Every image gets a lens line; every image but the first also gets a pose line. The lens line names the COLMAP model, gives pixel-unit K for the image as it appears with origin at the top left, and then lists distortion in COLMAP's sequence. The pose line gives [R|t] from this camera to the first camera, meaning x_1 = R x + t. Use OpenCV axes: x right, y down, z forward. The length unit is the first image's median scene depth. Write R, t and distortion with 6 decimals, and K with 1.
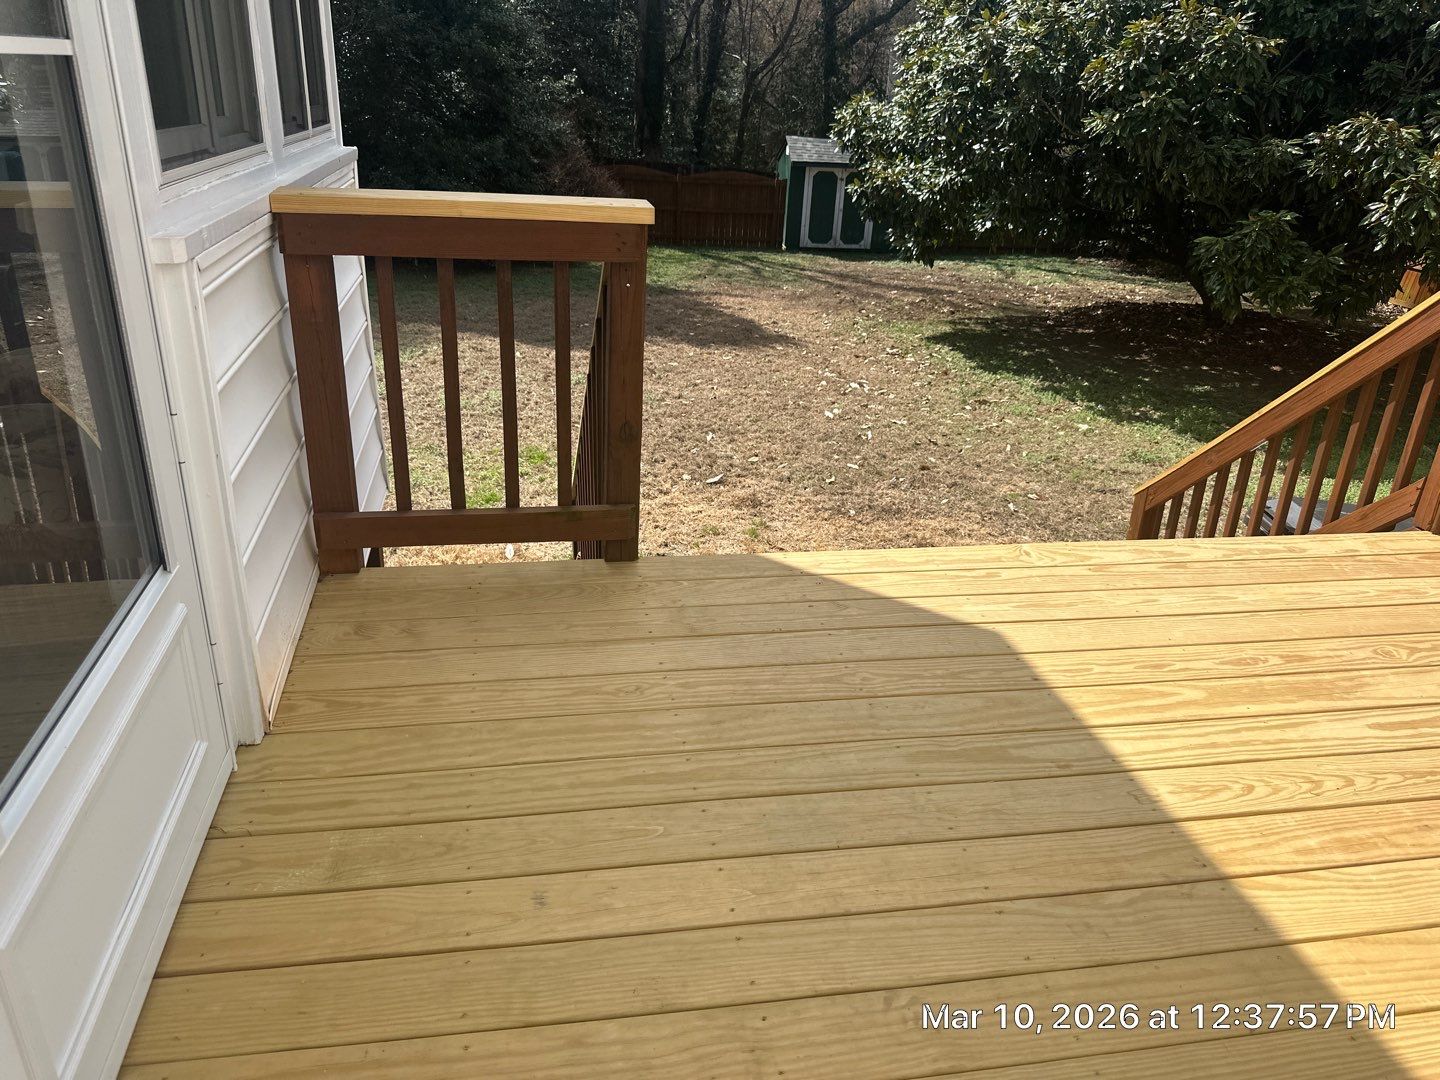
lens RADIAL K [[1086.1, 0, 708.6], [0, 1086.1, 545.8], [0, 0, 1]] dist [0.040923, -0.040506]
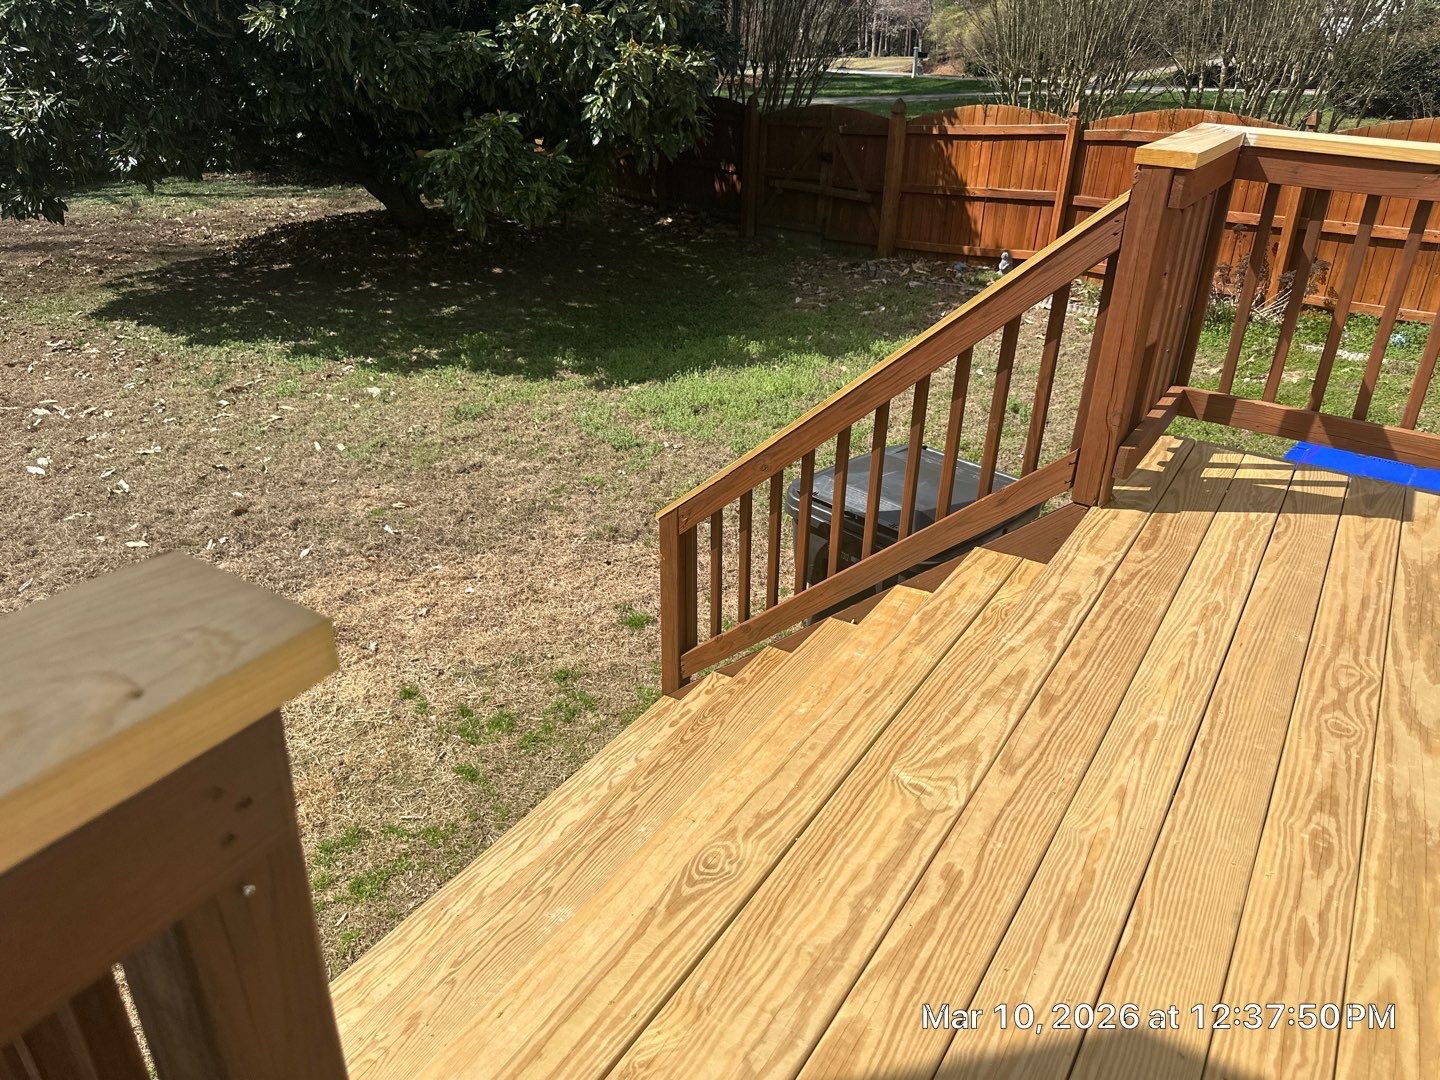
lens RADIAL K [[1054.2, 0, 723.1], [0, 1054.2, 544.4], [0, 0, 1]] dist [0.021321, -0.026655]
pose [[0.682040, -0.363510, 0.634572, -0.036758], [0.294816, 0.930750, 0.216305, -0.094026], [-0.669257, 0.039553, 0.741978, 0.208470]]
